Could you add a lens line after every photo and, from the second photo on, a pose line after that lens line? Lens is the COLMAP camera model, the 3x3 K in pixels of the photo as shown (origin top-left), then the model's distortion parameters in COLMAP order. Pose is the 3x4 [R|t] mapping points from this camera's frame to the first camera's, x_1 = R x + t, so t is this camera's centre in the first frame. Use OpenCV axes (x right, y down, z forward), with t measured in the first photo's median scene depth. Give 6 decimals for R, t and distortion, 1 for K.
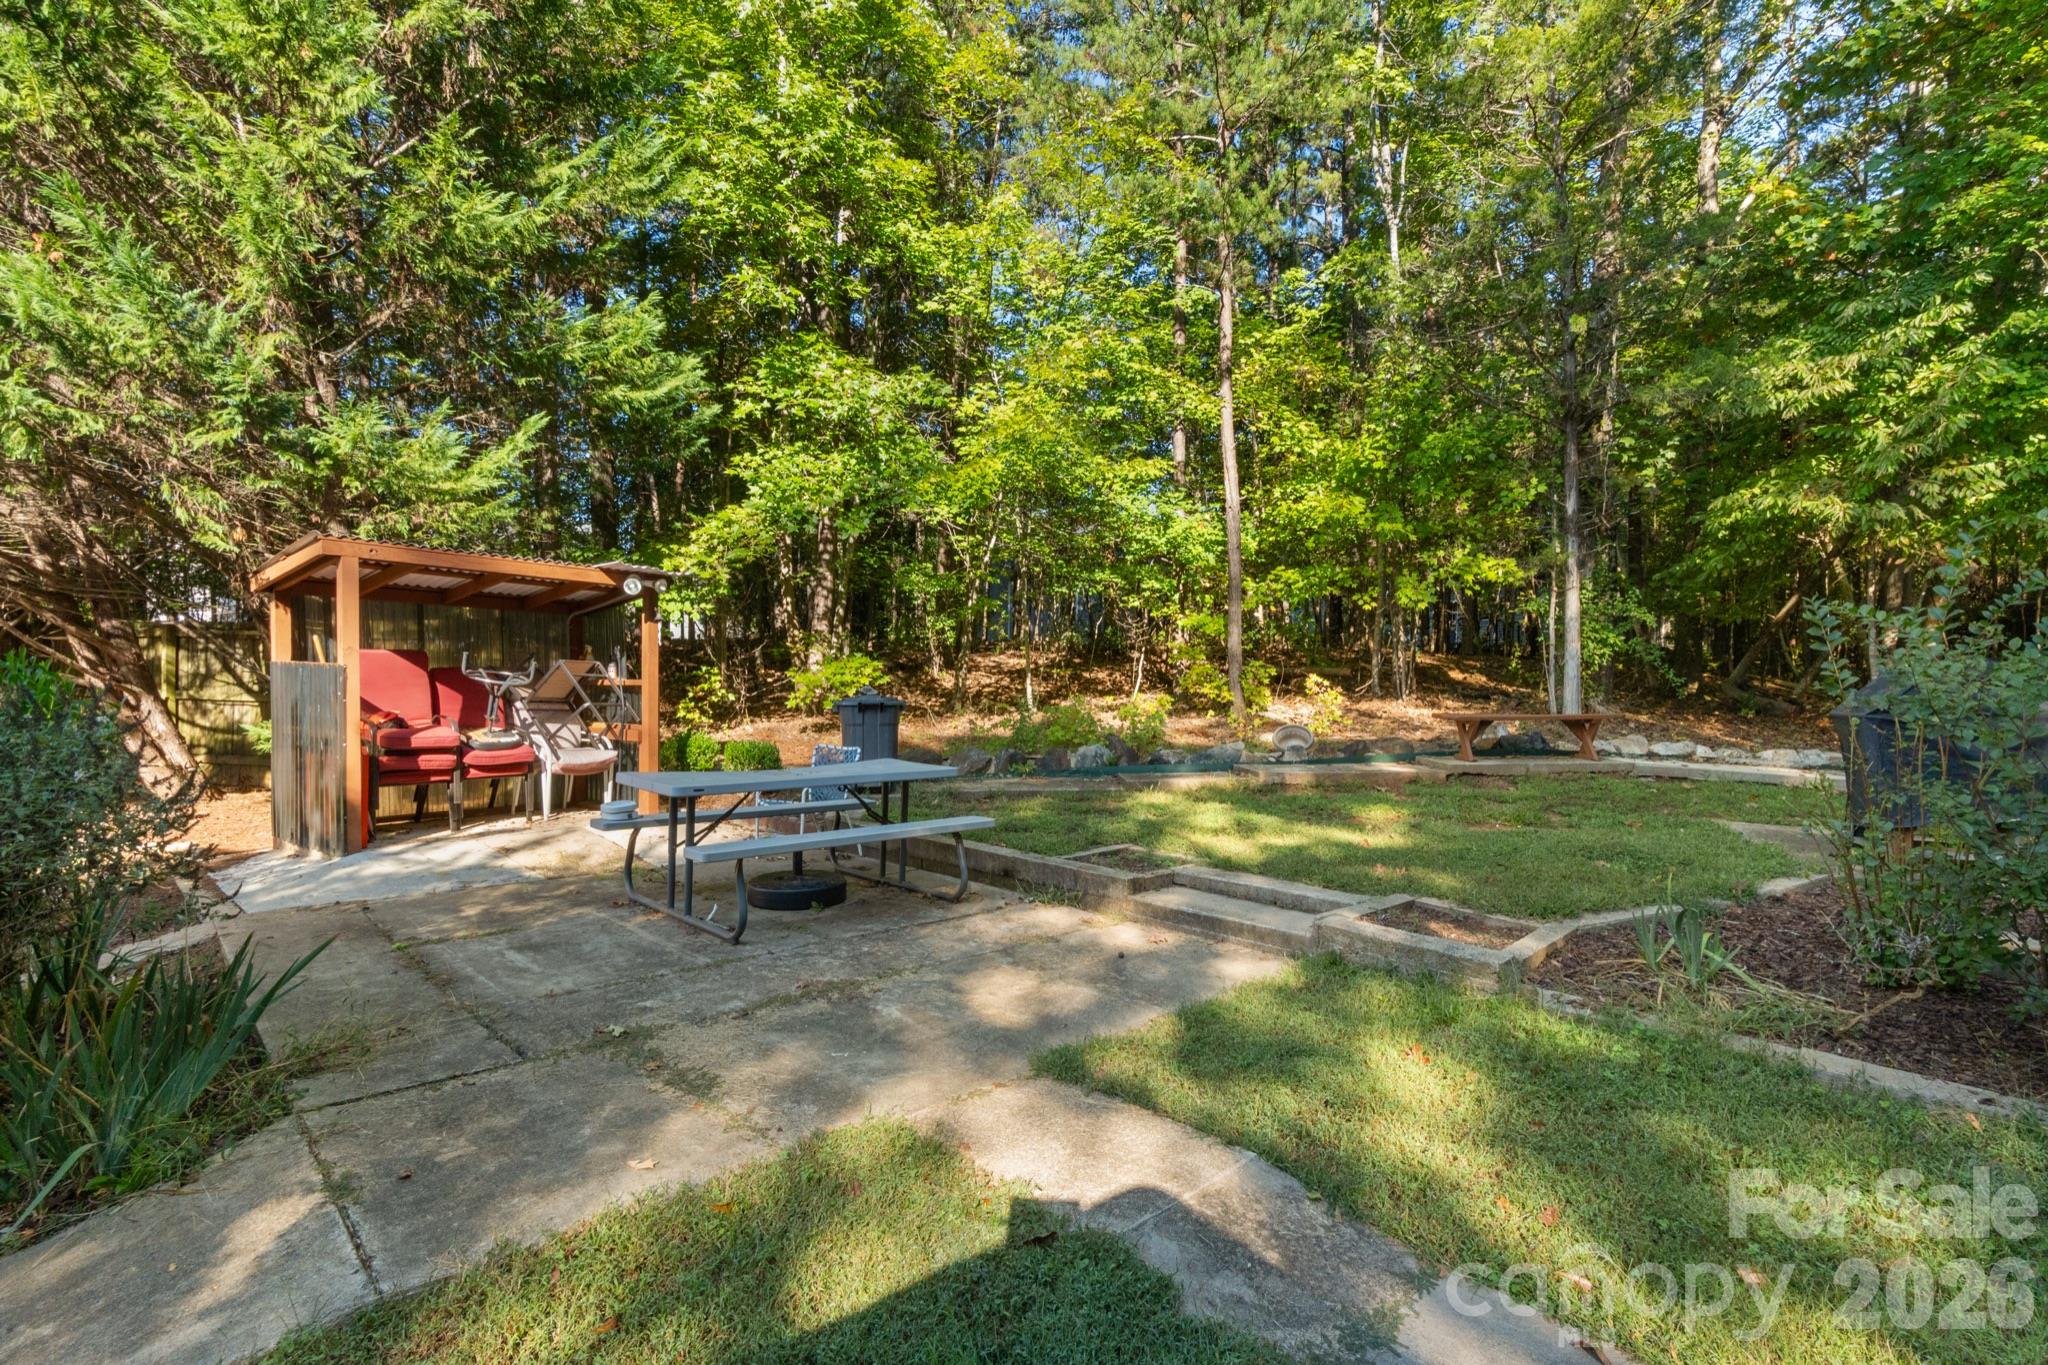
lens RADIAL K [[971.3, 0, 1024.0], [0, 971.3, 682.5], [0, 0, 1]] dist [0.000111, 0.000016]
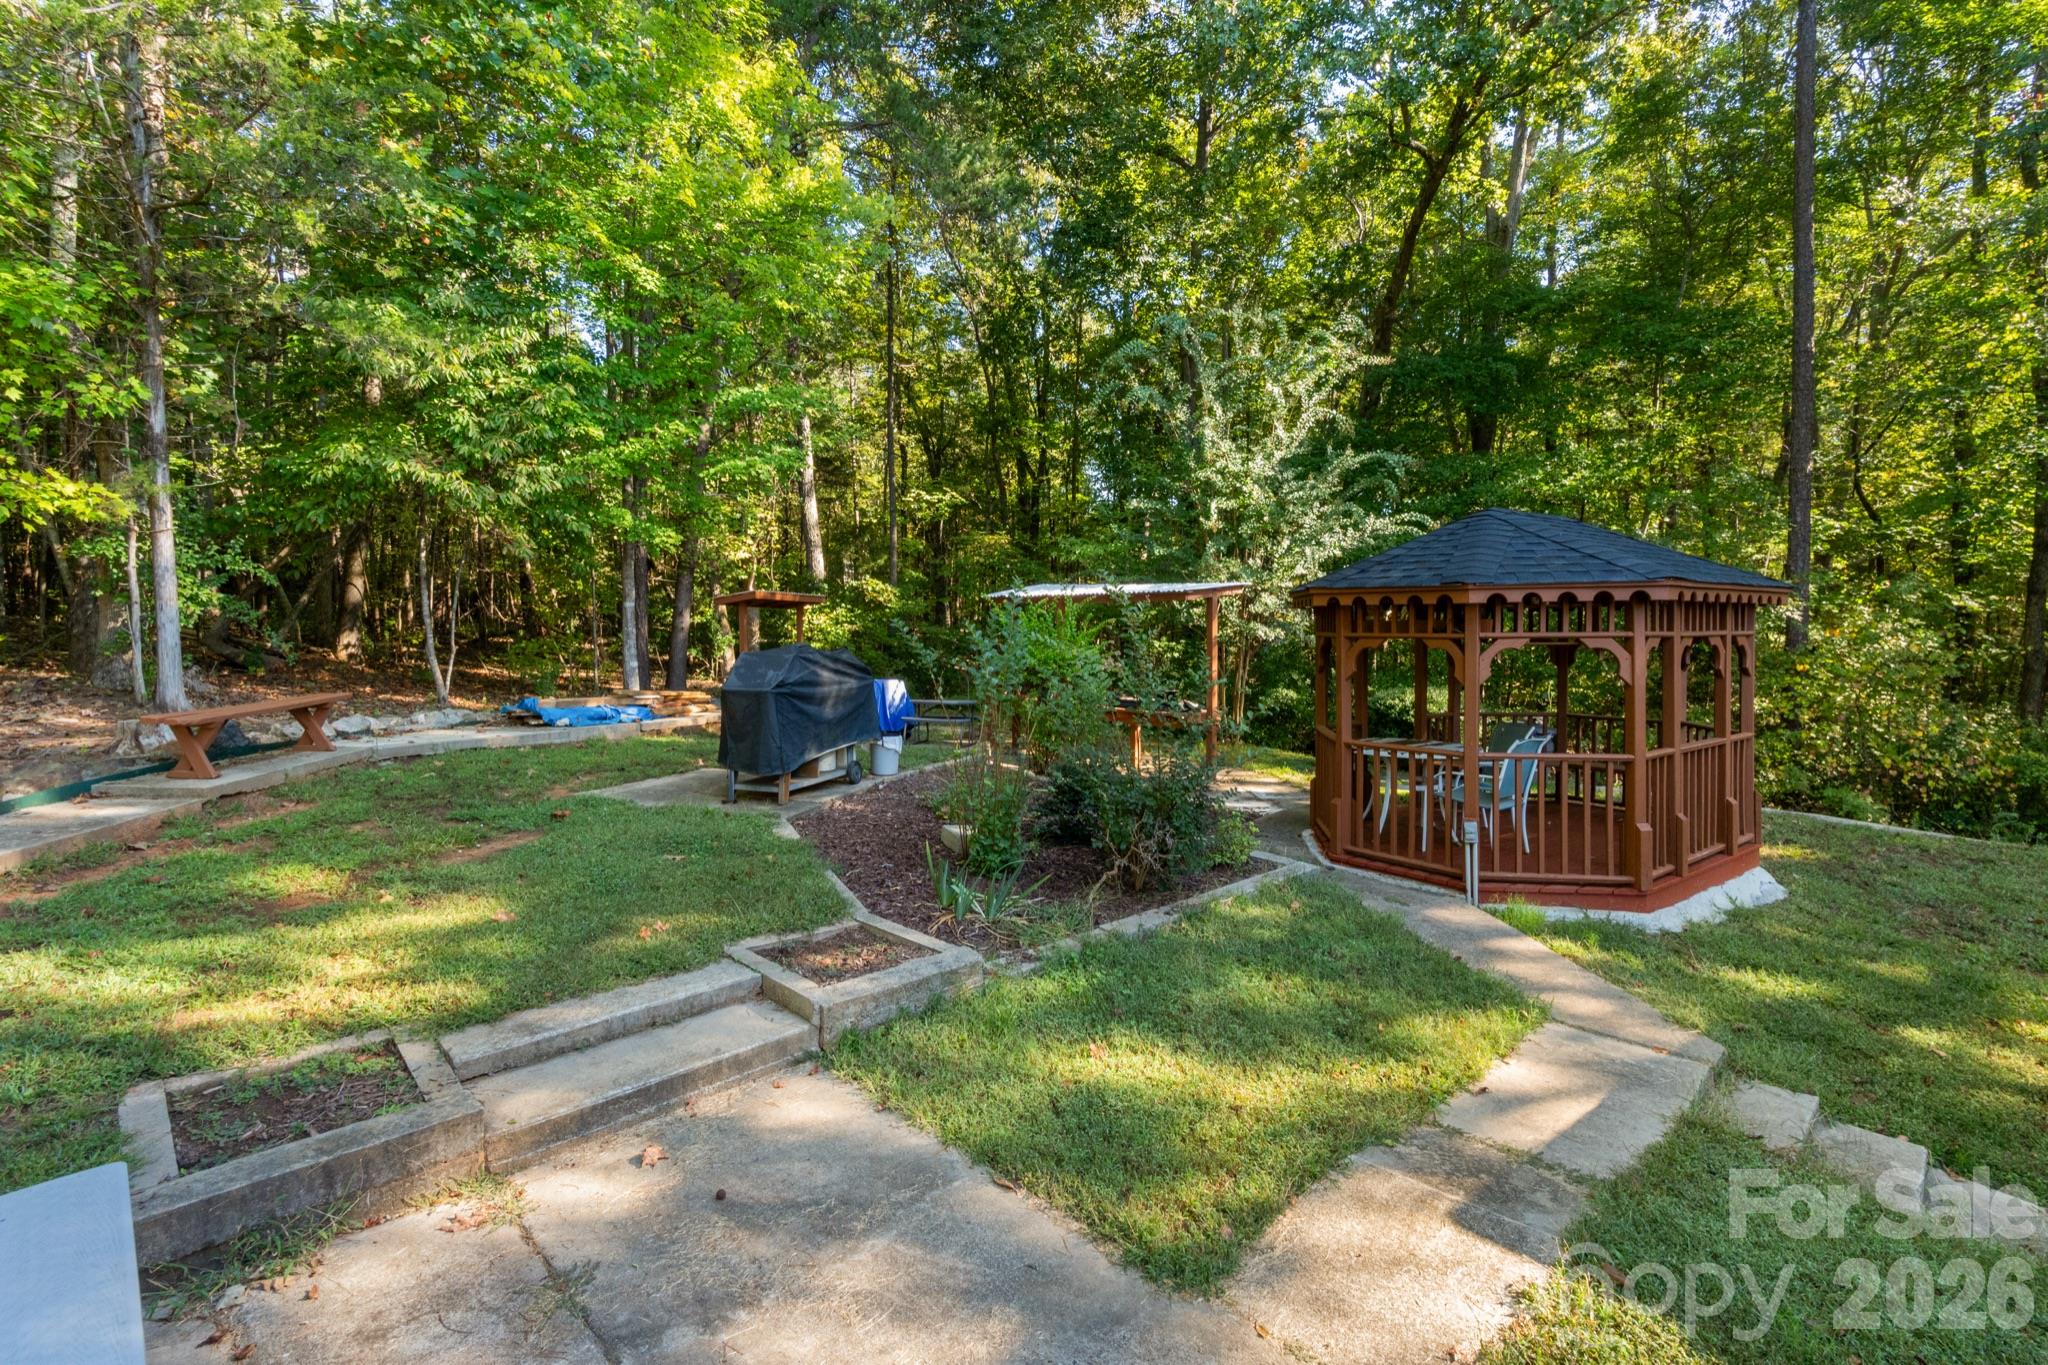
lens RADIAL K [[965.0, 0, 1075.9], [0, 965.0, 574.9], [0, 0, 1]] dist [-0.001120, -0.000116]
pose [[-0.038743, 0.041546, 0.998385, -0.579819], [0.002888, 0.999136, -0.041465, -0.086668], [-0.999245, 0.001277, -0.038829, 0.899729]]
